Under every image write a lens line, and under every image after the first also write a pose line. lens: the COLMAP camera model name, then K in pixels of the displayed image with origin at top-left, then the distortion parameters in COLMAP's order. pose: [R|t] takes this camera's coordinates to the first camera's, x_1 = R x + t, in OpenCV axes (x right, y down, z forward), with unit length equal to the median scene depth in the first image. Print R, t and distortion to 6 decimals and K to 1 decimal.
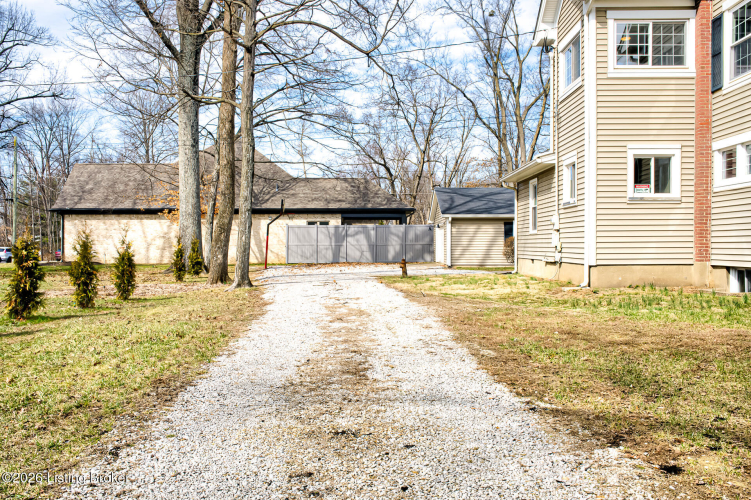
lens RADIAL K [[656.2, 0, 376.1], [0, 656.2, 247.7], [0, 0, 1]] dist [-0.041079, 0.064002]
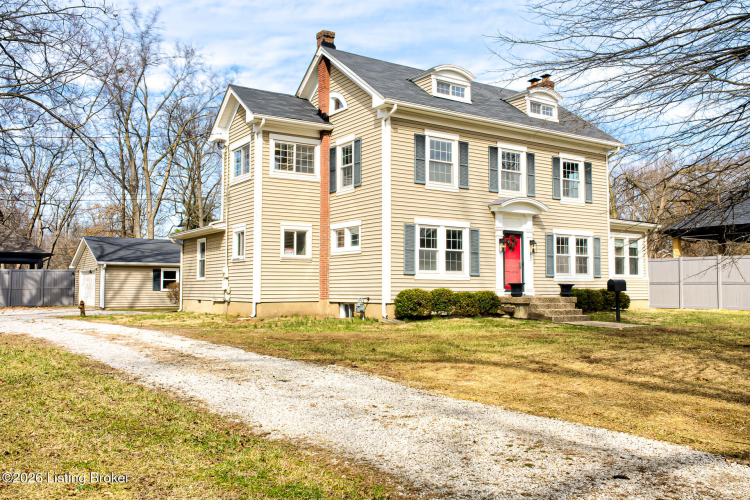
lens RADIAL K [[655.4, 0, 375.7], [0, 655.4, 250.3], [0, 0, 1]] dist [-0.041079, 0.064002]
pose [[0.823758, 0.033533, 0.565949, -0.252339], [0.002733, 0.998003, -0.063111, 0.002667], [-0.566935, 0.053535, 0.822021, -0.320501]]
